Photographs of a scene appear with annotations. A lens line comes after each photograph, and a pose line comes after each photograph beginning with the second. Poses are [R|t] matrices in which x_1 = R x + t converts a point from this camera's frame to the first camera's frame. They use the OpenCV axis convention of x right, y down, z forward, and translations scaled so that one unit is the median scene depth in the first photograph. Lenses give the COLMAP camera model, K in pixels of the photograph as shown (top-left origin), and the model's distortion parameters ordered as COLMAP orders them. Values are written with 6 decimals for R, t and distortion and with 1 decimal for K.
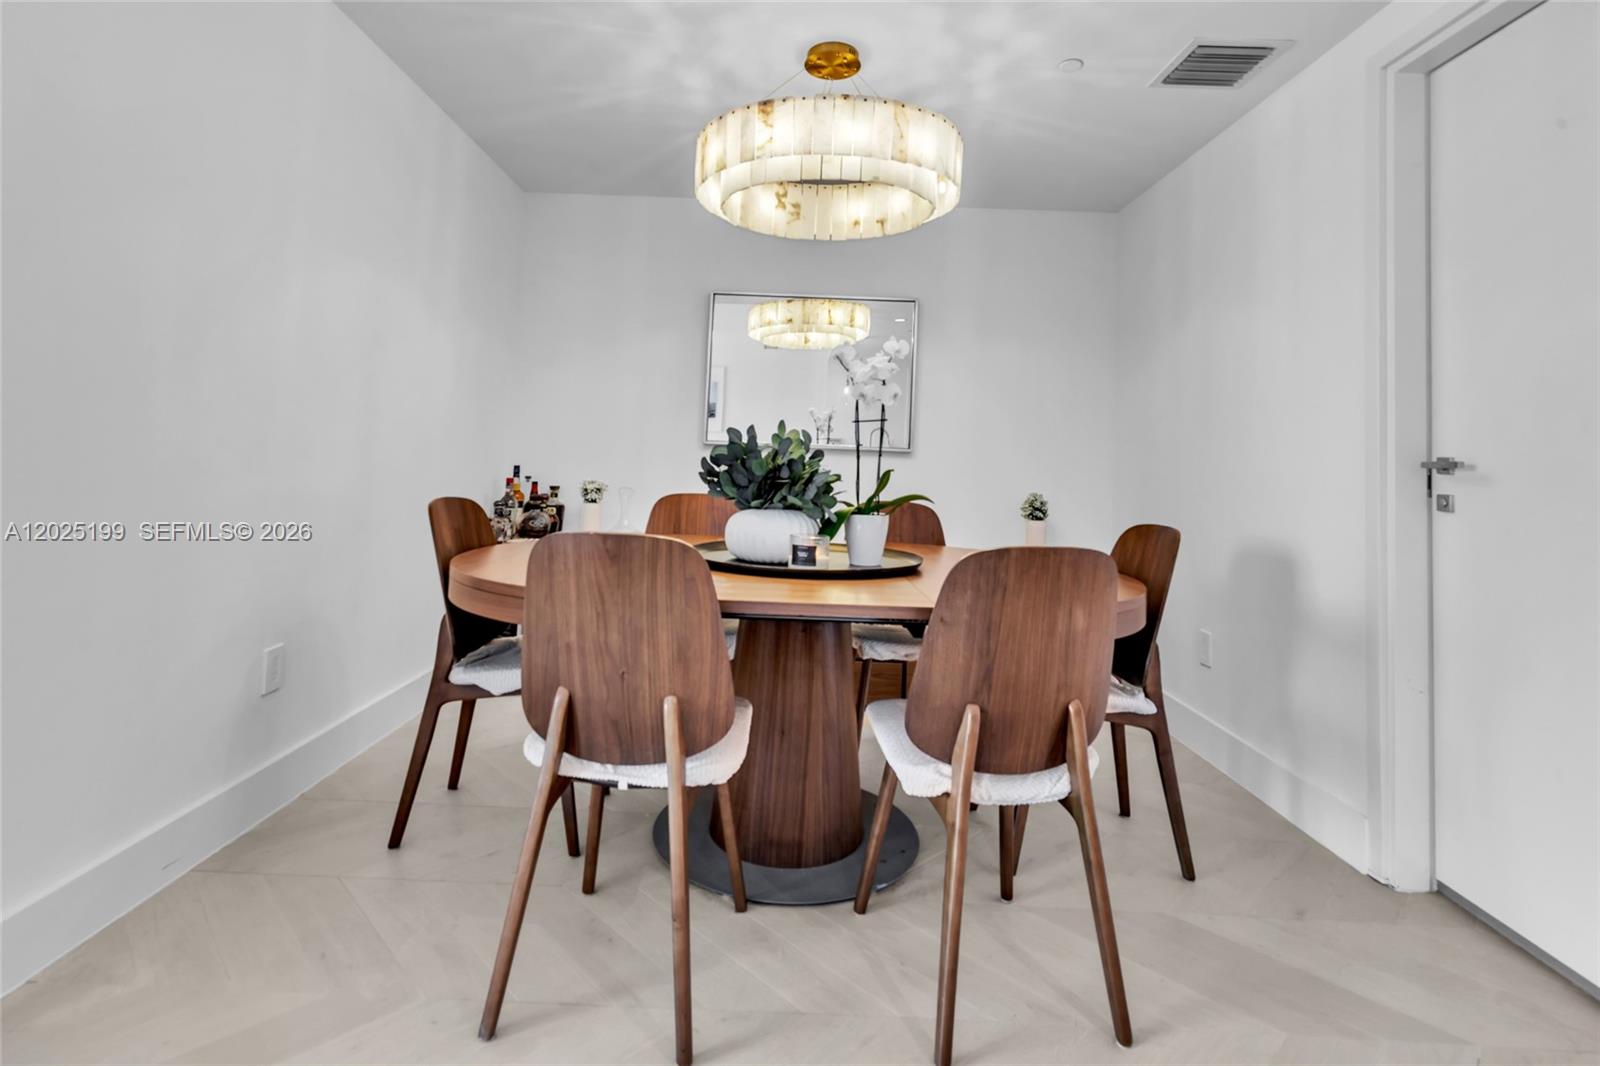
lens RADIAL K [[759.5, 0, 790.7], [0, 759.5, 414.9], [0, 0, 1]] dist [0.007573, 0.000581]
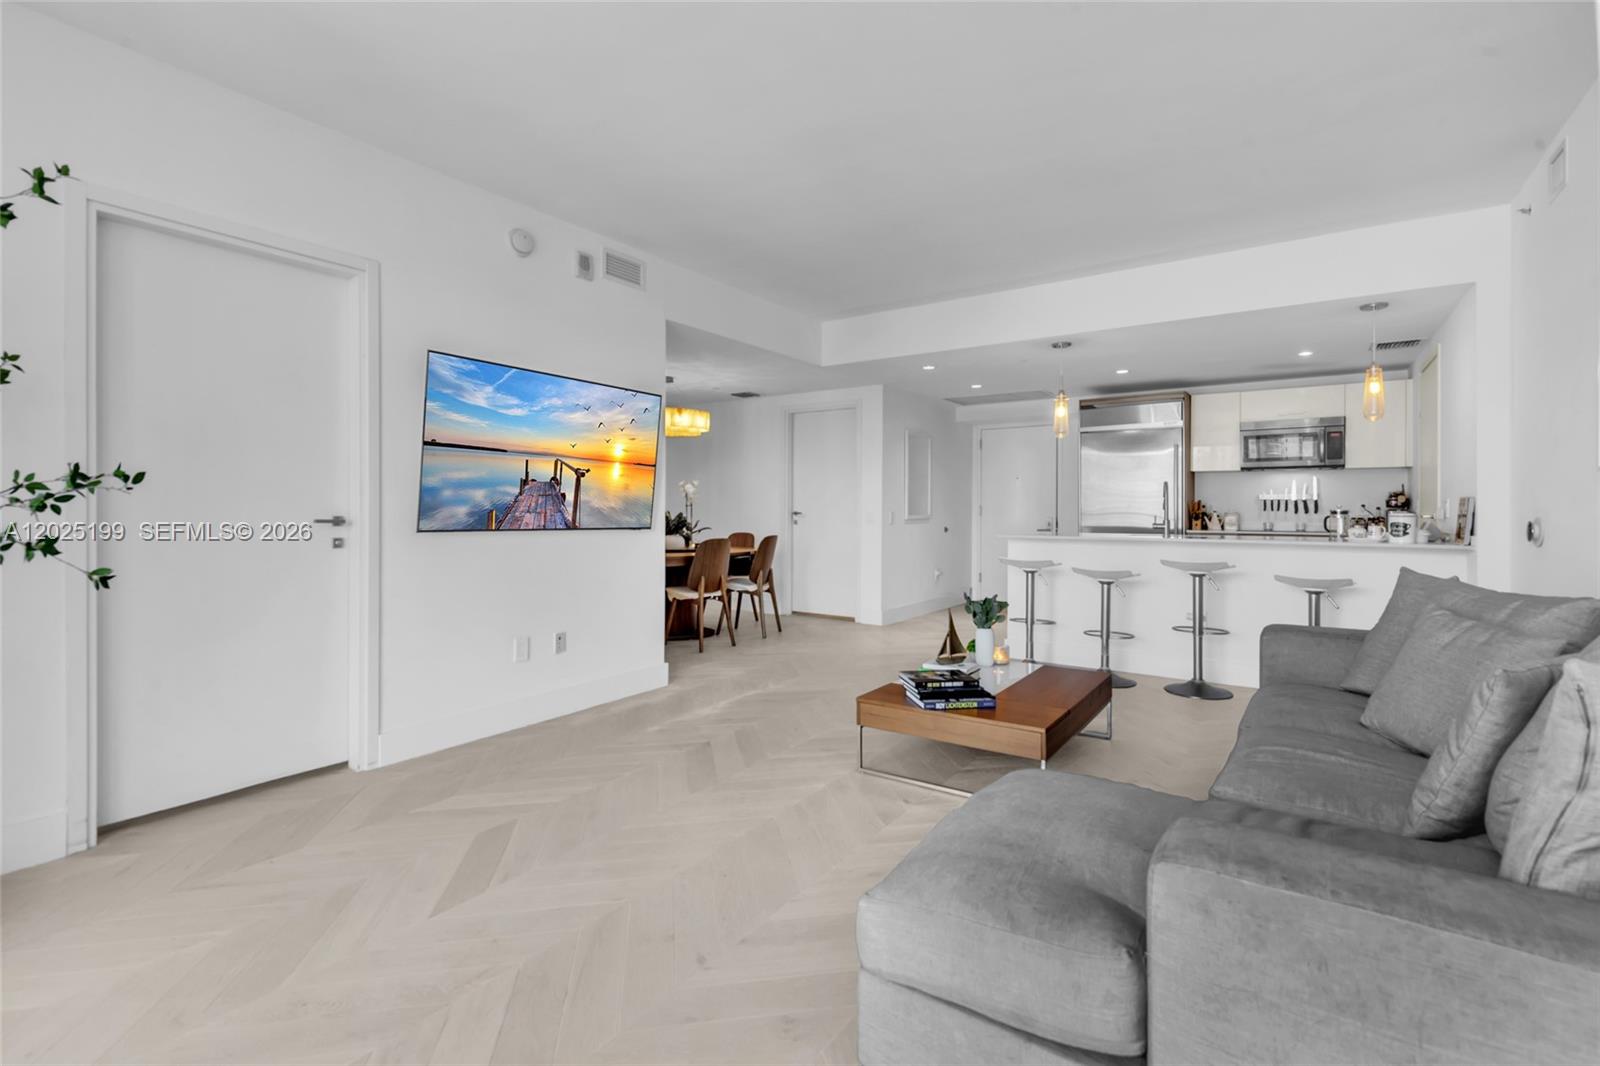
lens RADIAL K [[734.8, 0, 788.3], [0, 734.8, 511.8], [0, 0, 1]] dist [0.008022, -0.002537]
pose [[0.565562, -0.039764, 0.823747, -2.326511], [-0.032362, 0.996998, 0.070346, -0.208623], [-0.824071, -0.066444, 0.562577, -1.145515]]
